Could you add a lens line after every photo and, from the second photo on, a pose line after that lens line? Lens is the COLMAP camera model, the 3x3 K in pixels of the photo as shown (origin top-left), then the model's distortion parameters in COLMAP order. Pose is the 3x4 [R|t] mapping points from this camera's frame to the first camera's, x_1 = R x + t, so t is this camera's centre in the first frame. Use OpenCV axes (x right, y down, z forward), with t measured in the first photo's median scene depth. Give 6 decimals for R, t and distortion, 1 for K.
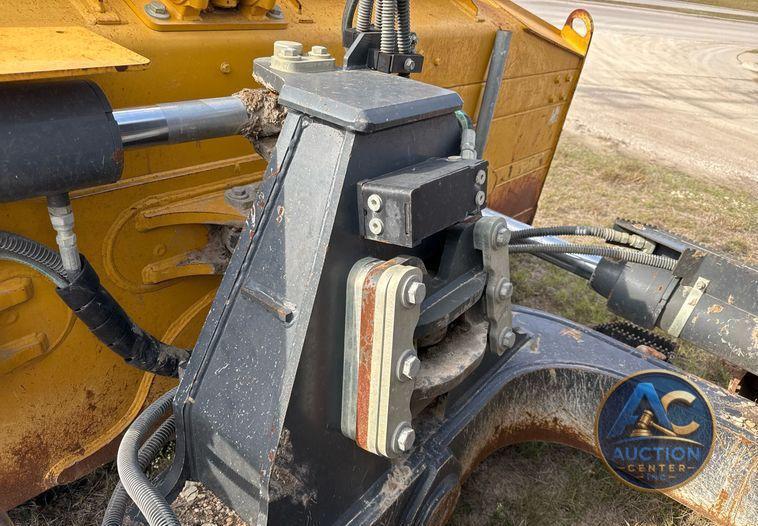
lens RADIAL K [[533.5, 0, 375.1], [0, 533.5, 279.8], [0, 0, 1]] dist [0.080466, -0.097574]
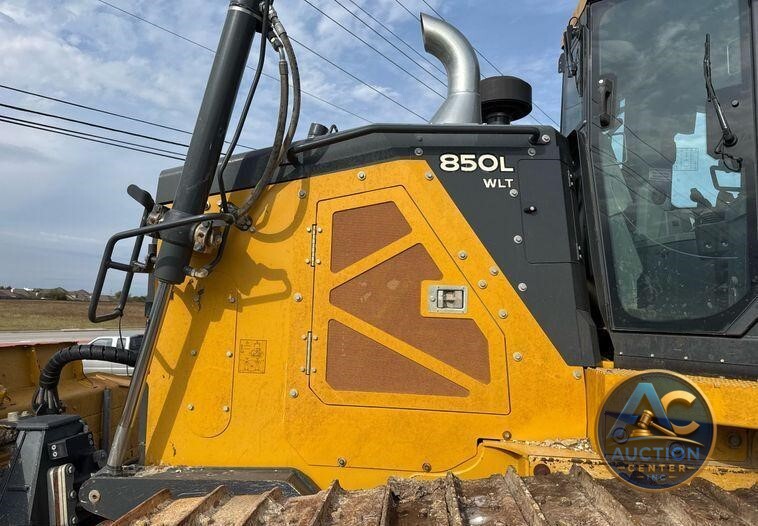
lens RADIAL K [[533.0, 0, 379.8], [0, 533.0, 286.4], [0, 0, 1]] dist [0.078022, -0.091492]
pose [[0.818119, -0.087220, 0.568396, -0.116097], [0.378674, 0.825580, -0.418359, 0.822222], [-0.432767, 0.557504, 0.708451, -1.949774]]
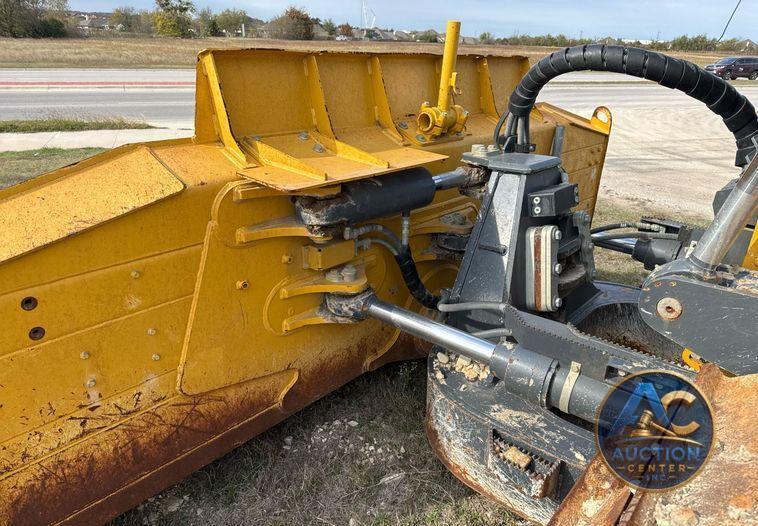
lens RADIAL K [[533.0, 0, 379.8], [0, 533.0, 286.4], [0, 0, 1]] dist [0.078022, -0.091492]
pose [[0.994698, -0.086681, -0.055345, -0.400409], [0.077436, 0.985404, -0.151603, 0.365884], [0.067678, 0.146514, 0.986891, -0.933976]]
